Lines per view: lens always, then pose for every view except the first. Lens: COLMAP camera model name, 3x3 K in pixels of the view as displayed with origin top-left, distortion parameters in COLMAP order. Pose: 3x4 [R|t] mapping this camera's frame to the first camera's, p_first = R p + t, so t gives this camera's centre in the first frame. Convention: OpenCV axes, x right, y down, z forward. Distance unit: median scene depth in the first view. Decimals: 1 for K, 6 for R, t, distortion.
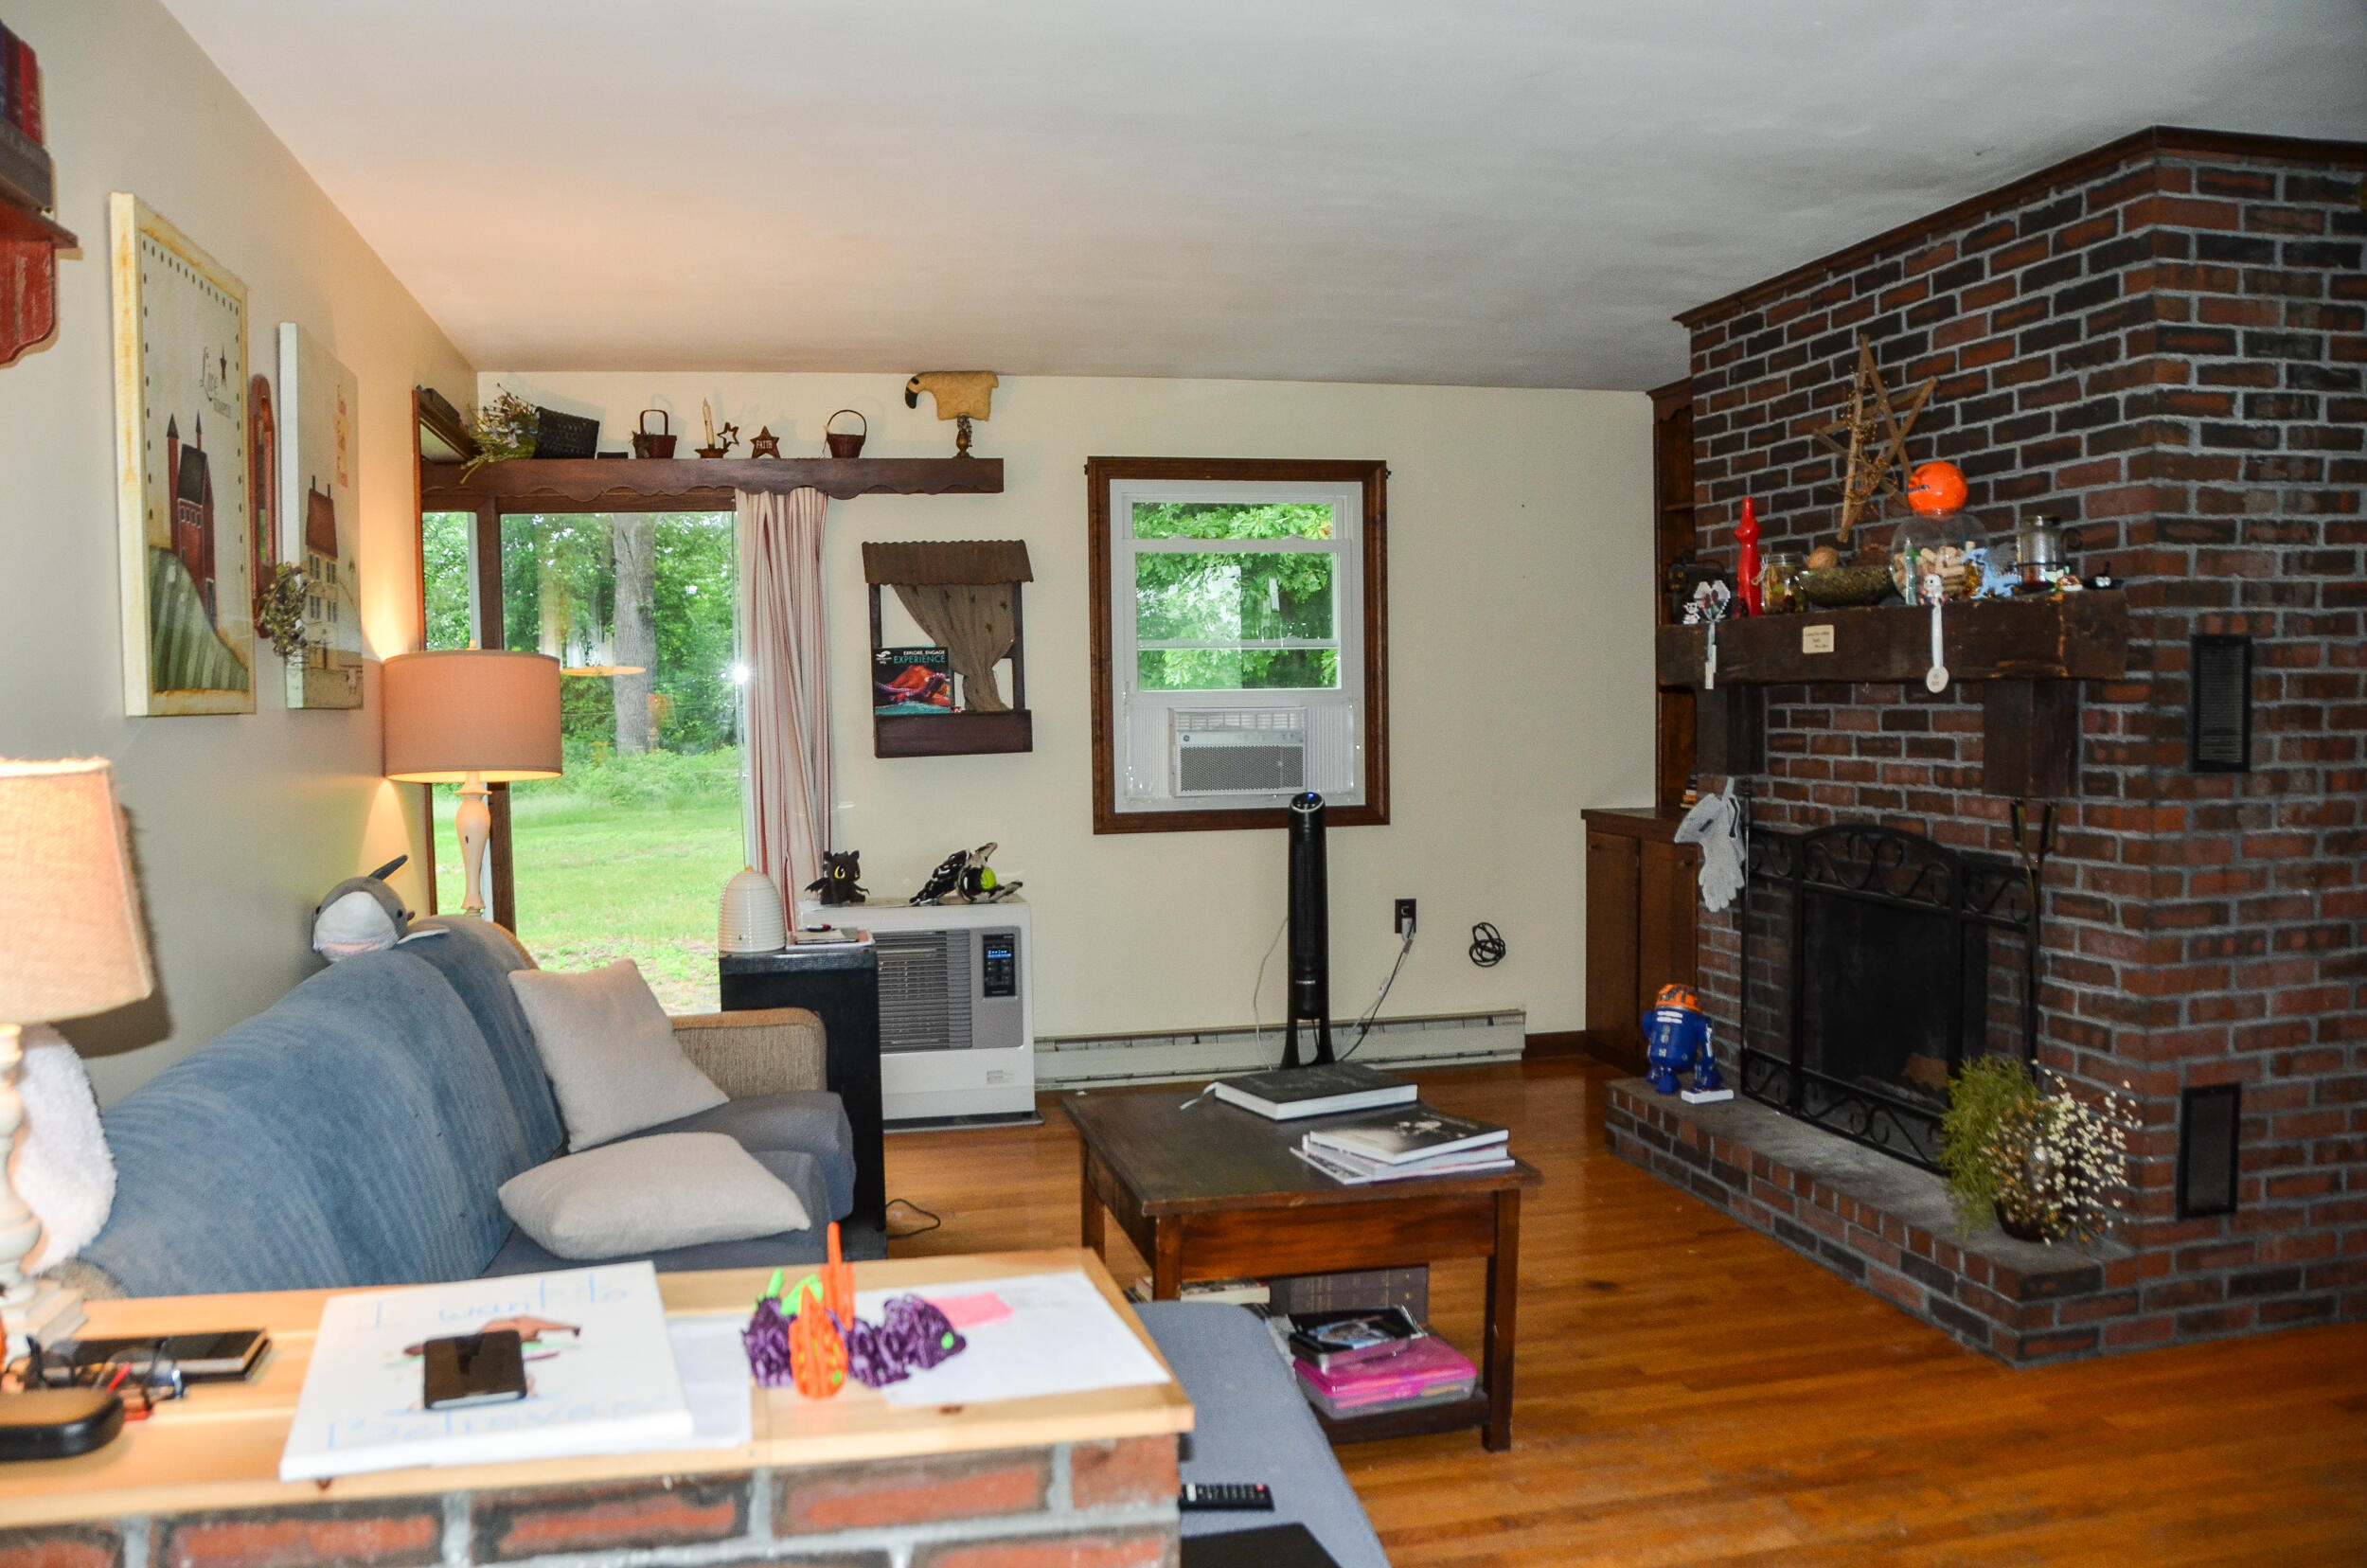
lens RADIAL K [[1831.6, 0, 1164.7], [0, 1831.6, 820.6], [0, 0, 1]] dist [-0.160833, 0.117312]
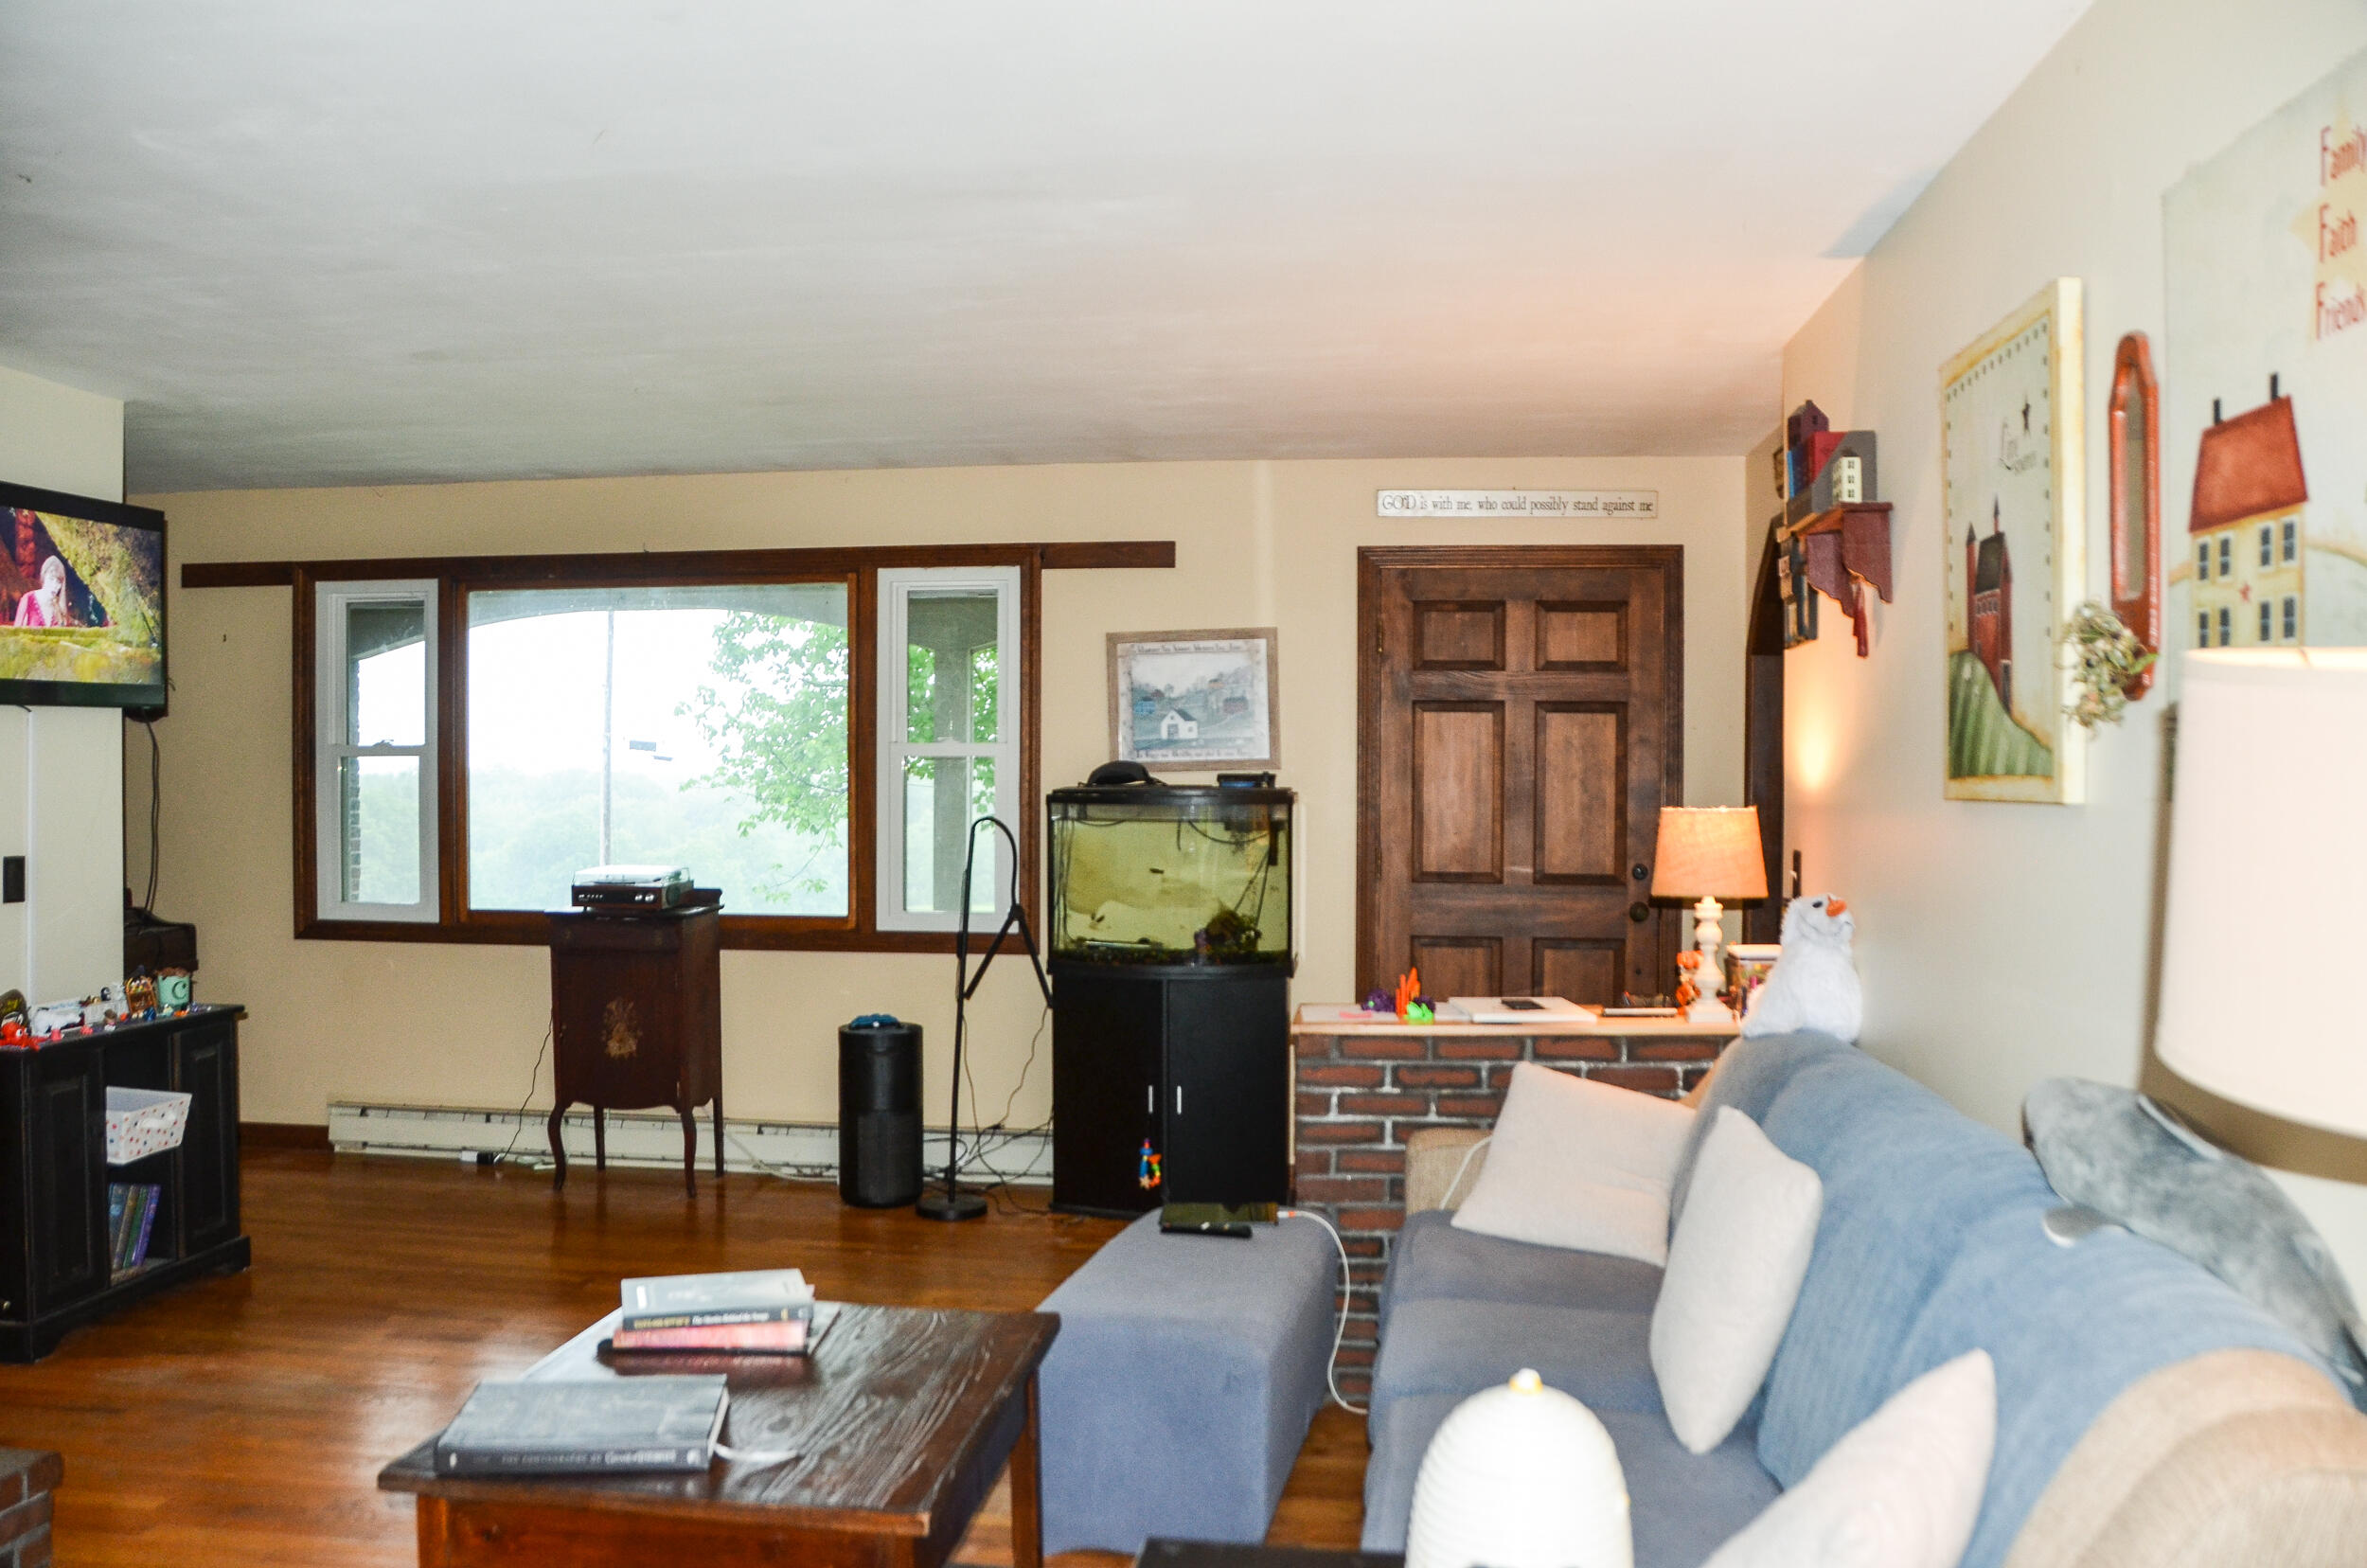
lens RADIAL K [[1847.3, 0, 1165.6], [0, 1847.3, 814.0], [0, 0, 1]] dist [-0.162102, 0.118306]
pose [[-0.941742, 0.005334, 0.336295, -0.315330], [0.035533, 0.995857, 0.083708, -0.108615], [-0.334455, 0.090780, -0.938029, 1.482496]]
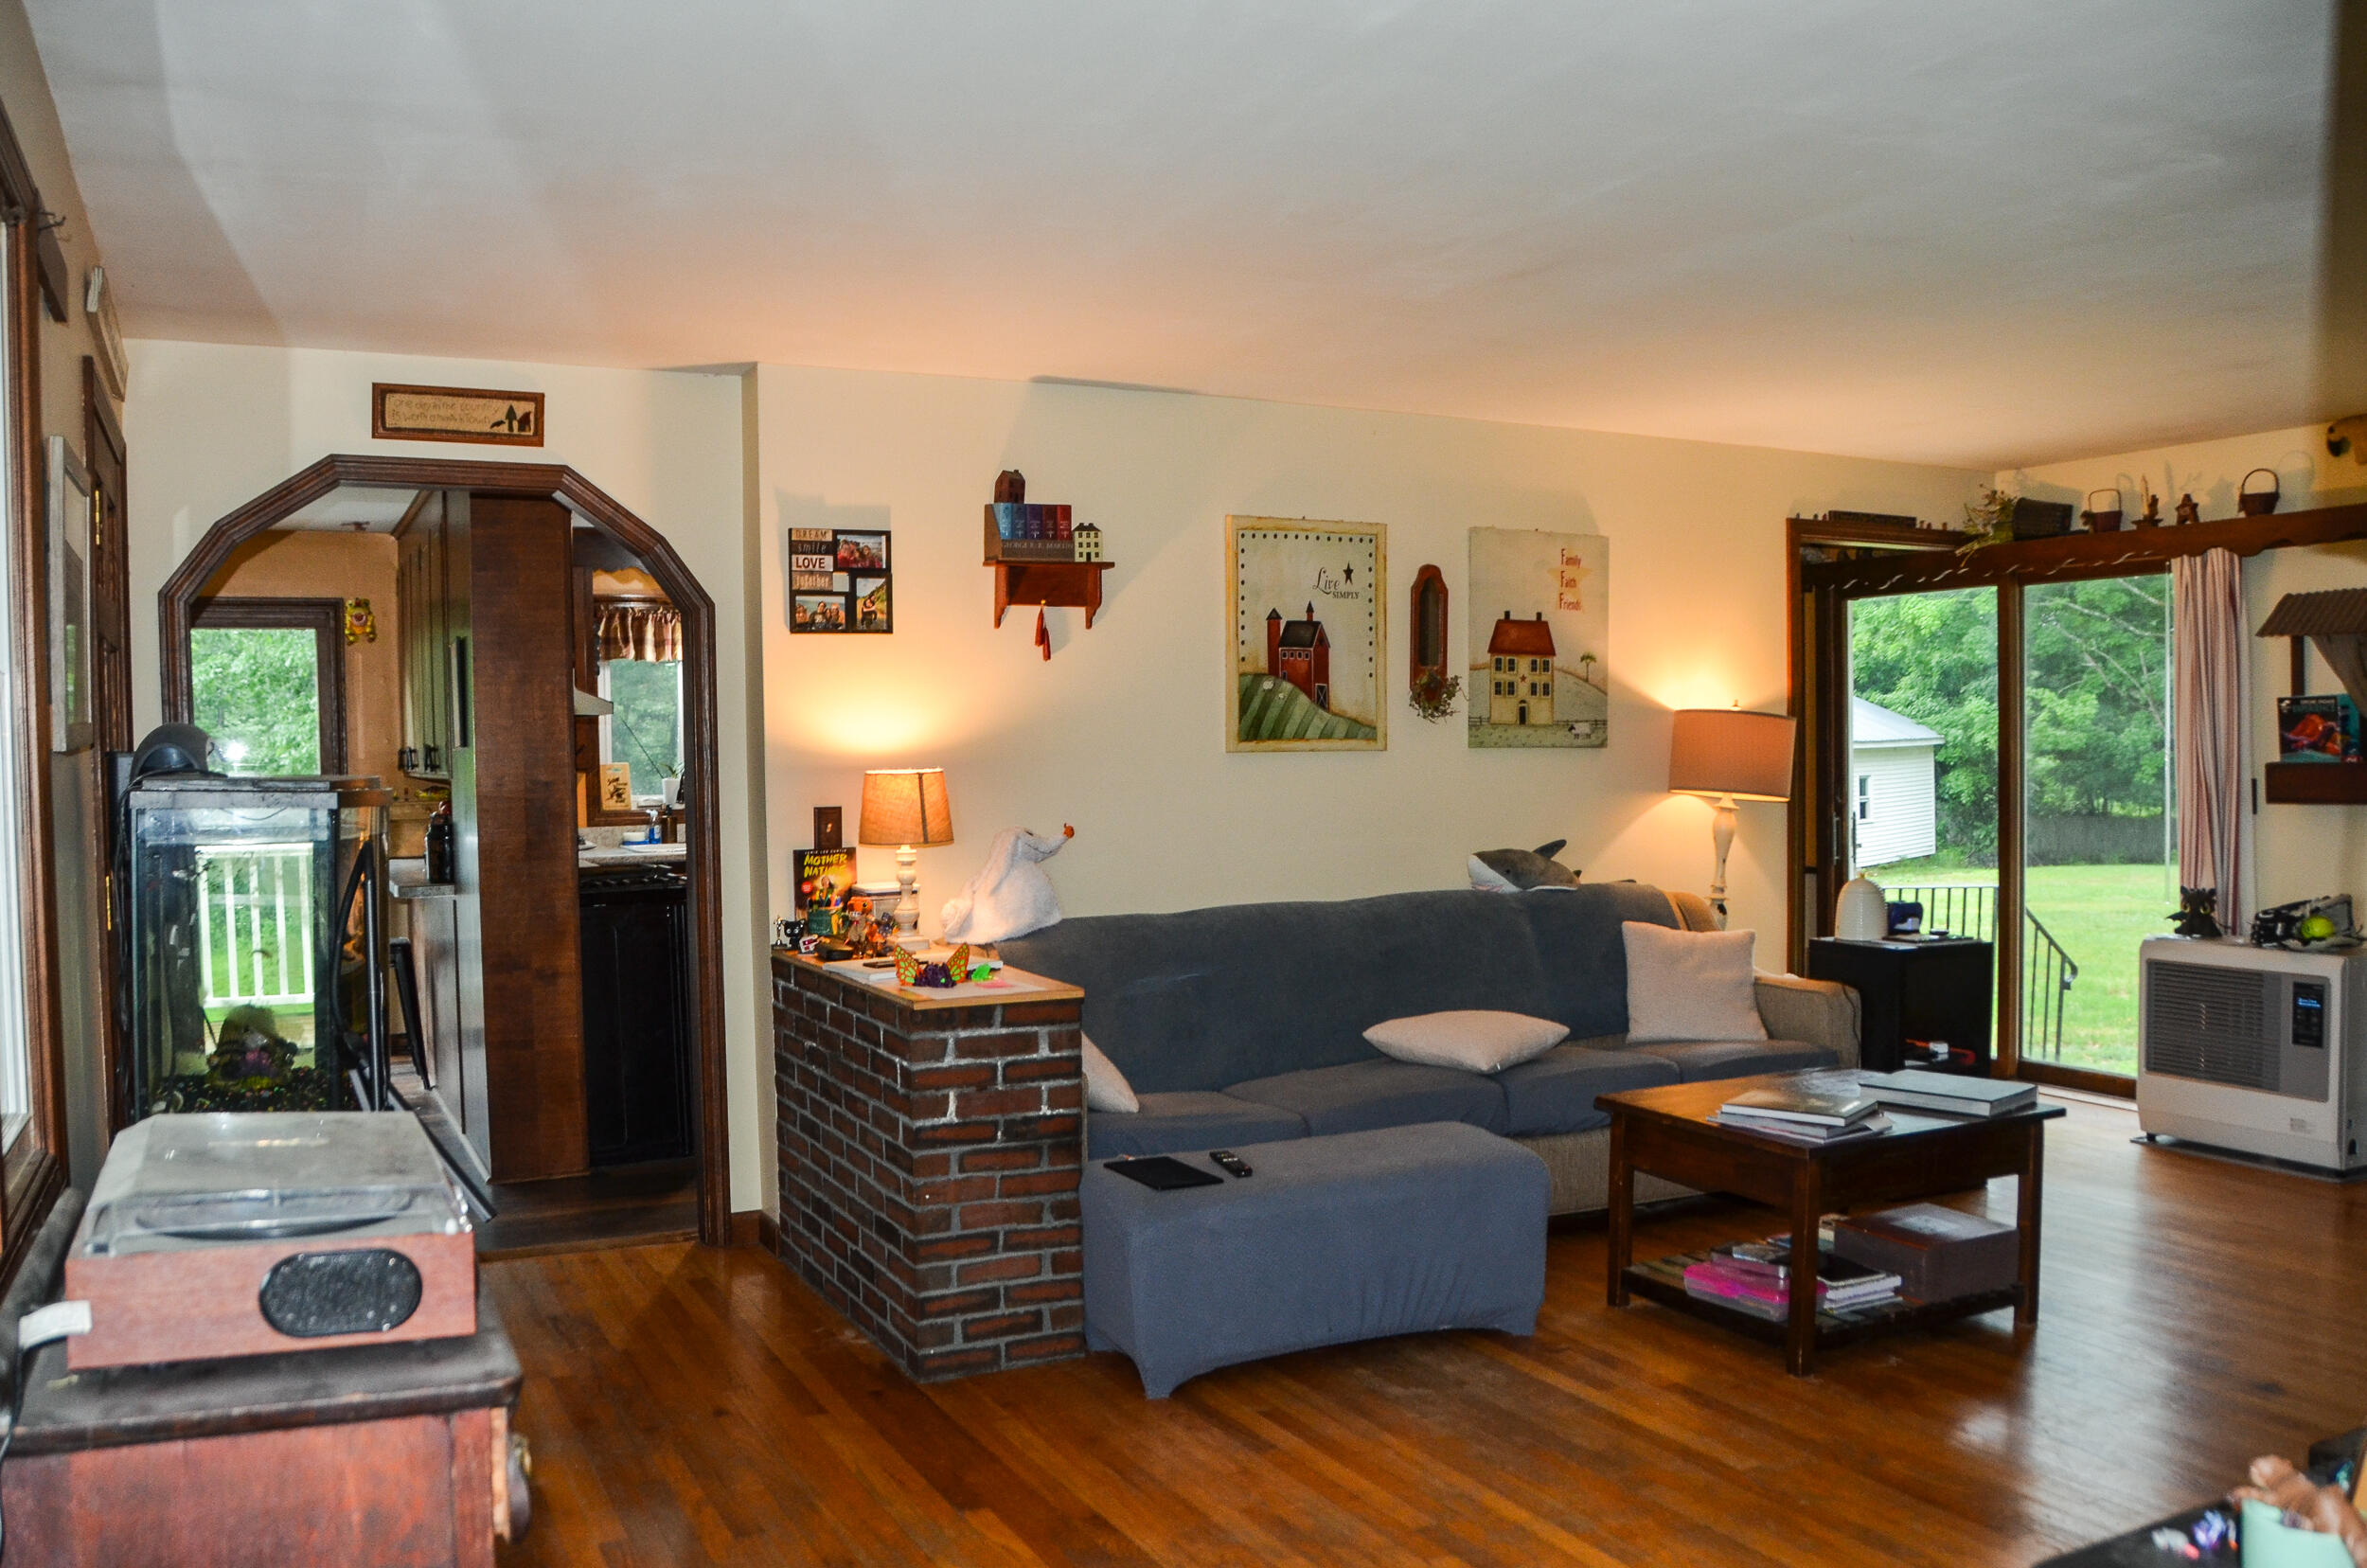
lens RADIAL K [[1913.2, 0, 1171.5], [0, 1913.2, 818.7], [0, 0, 1]] dist [-0.174556, 0.139626]
pose [[0.250618, 0.051383, -0.966721, 1.085540], [-0.063419, 0.997317, 0.036568, -0.037966], [0.966007, 0.052144, 0.253204, 0.212353]]
